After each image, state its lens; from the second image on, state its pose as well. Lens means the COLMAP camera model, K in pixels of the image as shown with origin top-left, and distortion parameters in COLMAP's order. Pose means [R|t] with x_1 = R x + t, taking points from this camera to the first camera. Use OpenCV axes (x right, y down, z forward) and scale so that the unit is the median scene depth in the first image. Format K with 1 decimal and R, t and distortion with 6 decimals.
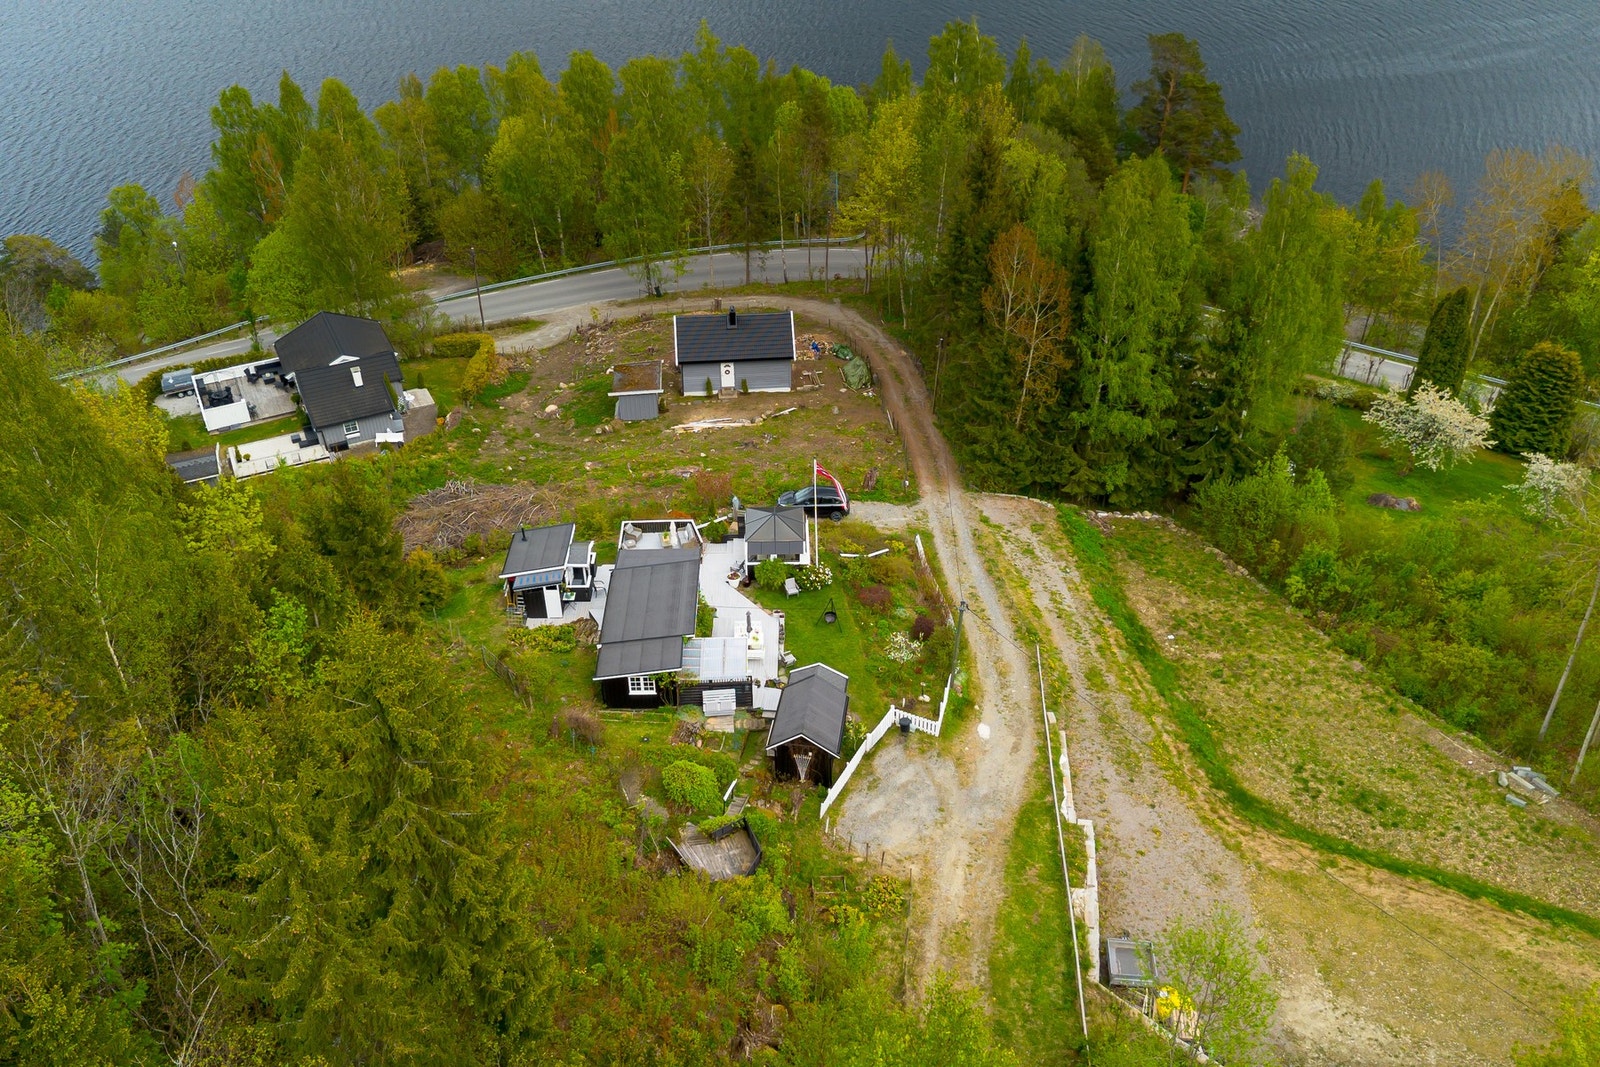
lens RADIAL K [[1366.4, 0, 802.9], [0, 1366.4, 529.2], [0, 0, 1]] dist [0.062662, -0.008699]
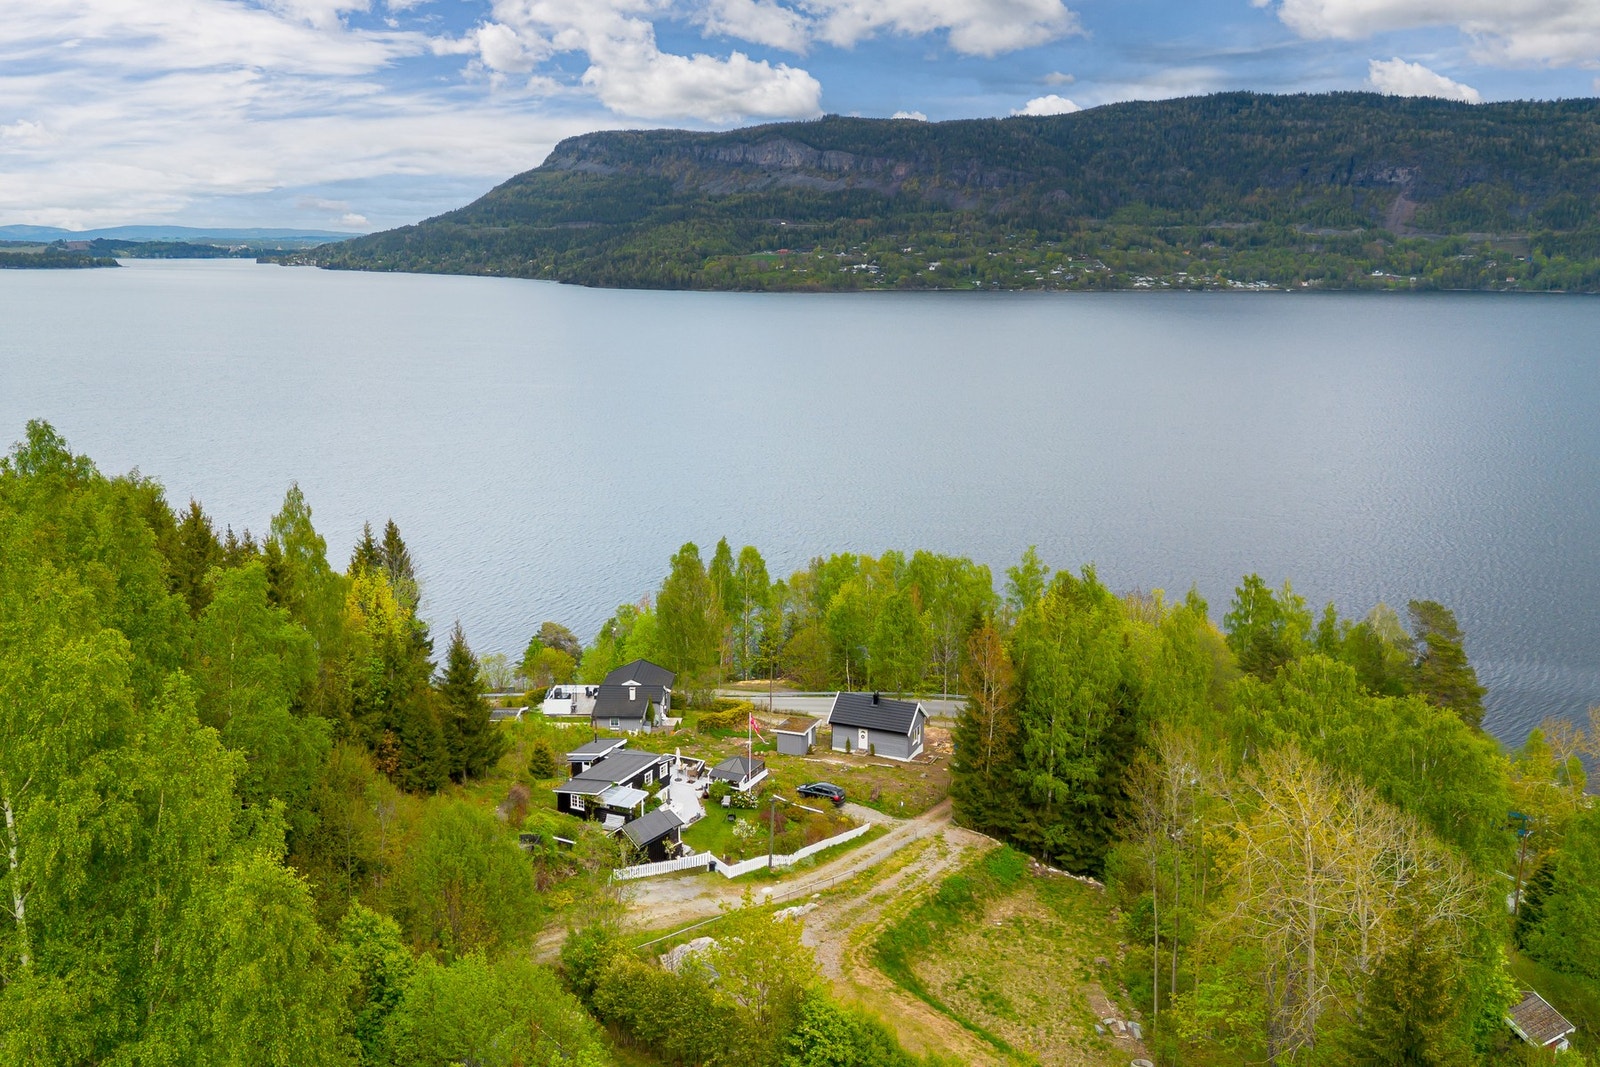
lens RADIAL K [[1366.4, 0, 794.2], [0, 1366.4, 530.2], [0, 0, 1]] dist [0.062662, -0.008699]
pose [[0.881702, 0.110606, -0.458658, 0.547554], [-0.287714, 0.896505, -0.336895, 0.200507], [0.373927, 0.429004, 0.822274, -0.251462]]
